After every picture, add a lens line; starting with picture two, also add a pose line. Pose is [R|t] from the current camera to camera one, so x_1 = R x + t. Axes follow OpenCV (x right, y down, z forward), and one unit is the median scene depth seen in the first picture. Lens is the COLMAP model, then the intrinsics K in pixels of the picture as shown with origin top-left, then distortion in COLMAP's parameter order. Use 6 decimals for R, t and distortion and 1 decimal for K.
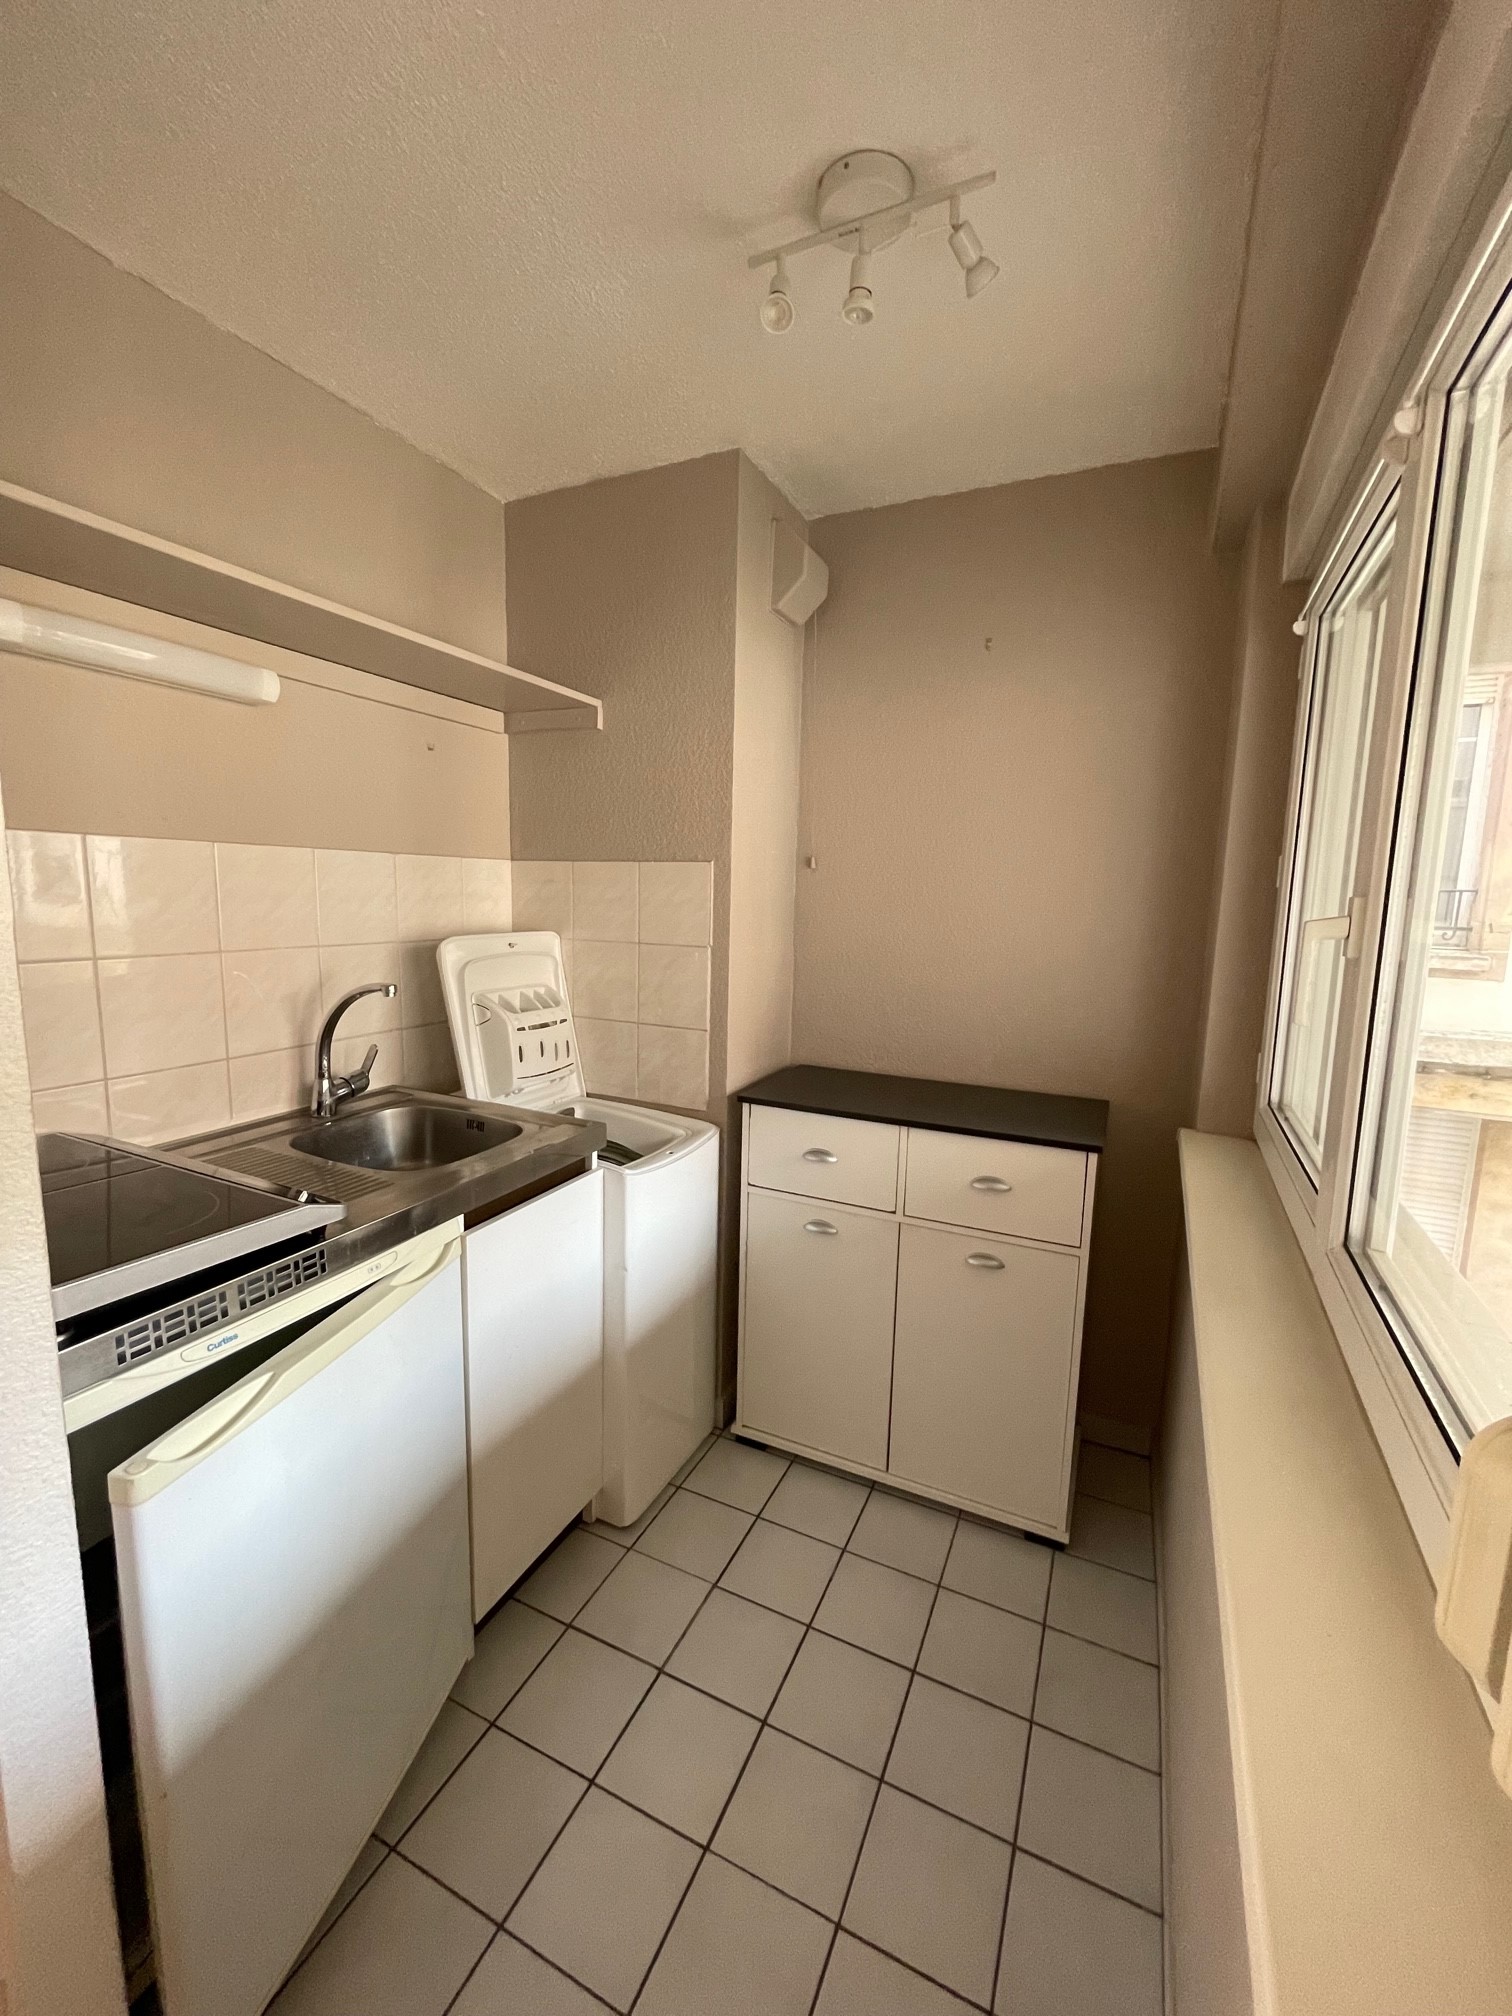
lens RADIAL K [[820.7, 0, 756.0], [0, 820.7, 1008.2], [0, 0, 1]] dist [-0.001613, 0.000143]
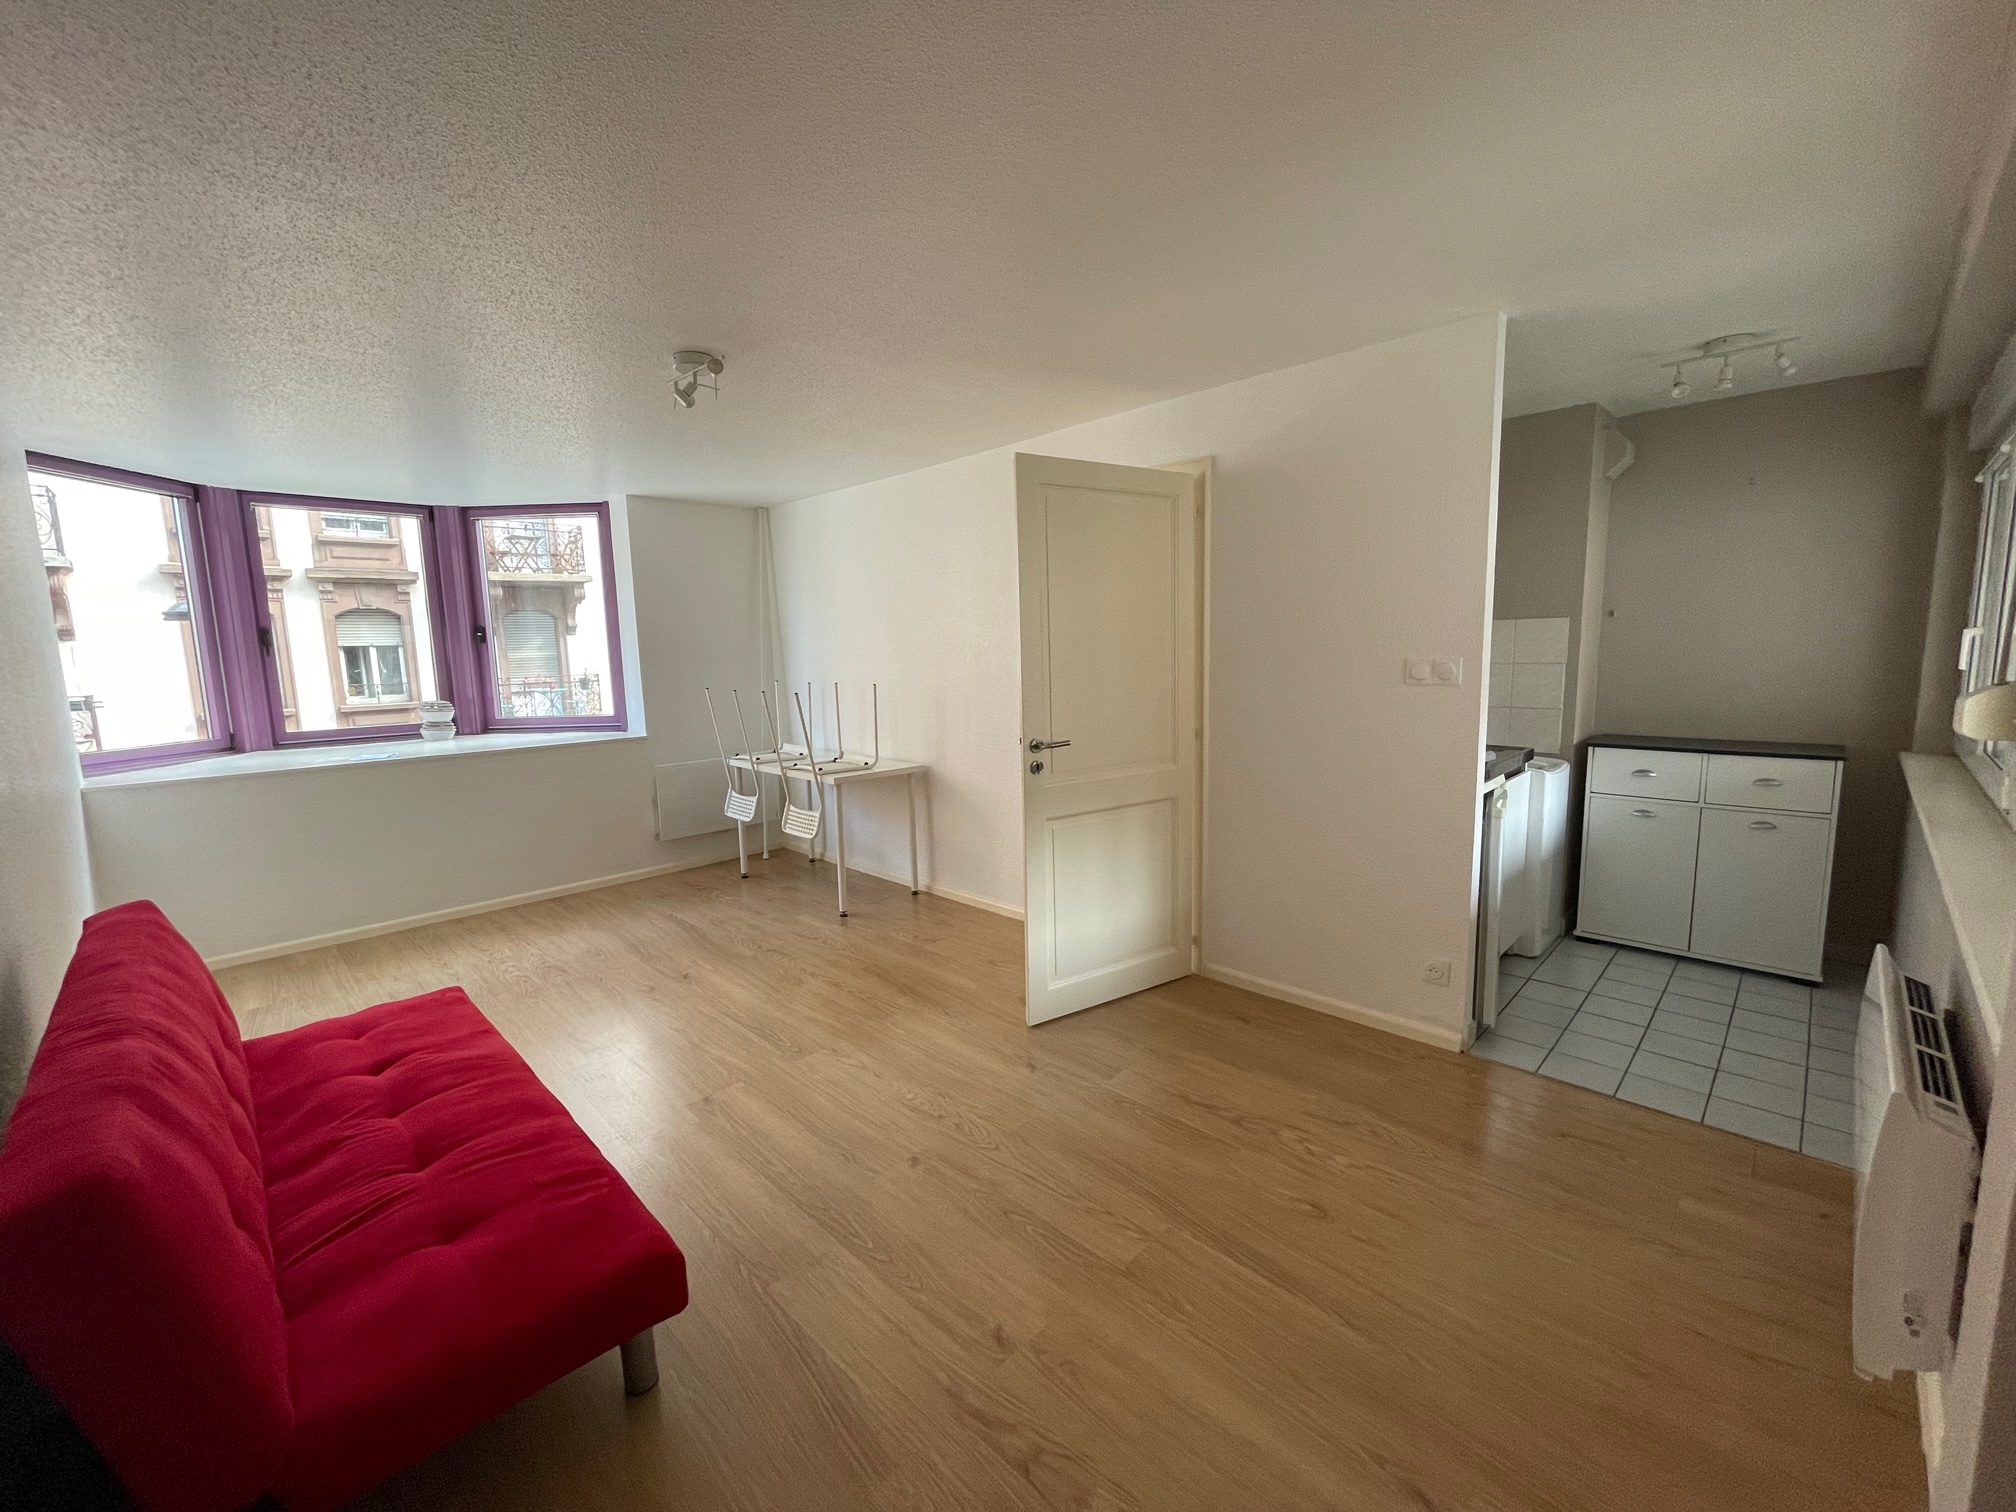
lens RADIAL K [[820.7, 0, 997.6], [0, 820.7, 754.1], [0, 0, 1]] dist [-0.001613, 0.000143]
pose [[0.939112, -0.004568, -0.343580, -0.687500], [0.001033, 0.999945, -0.010472, 0.163466], [0.343609, 0.009480, 0.939065, -1.293901]]
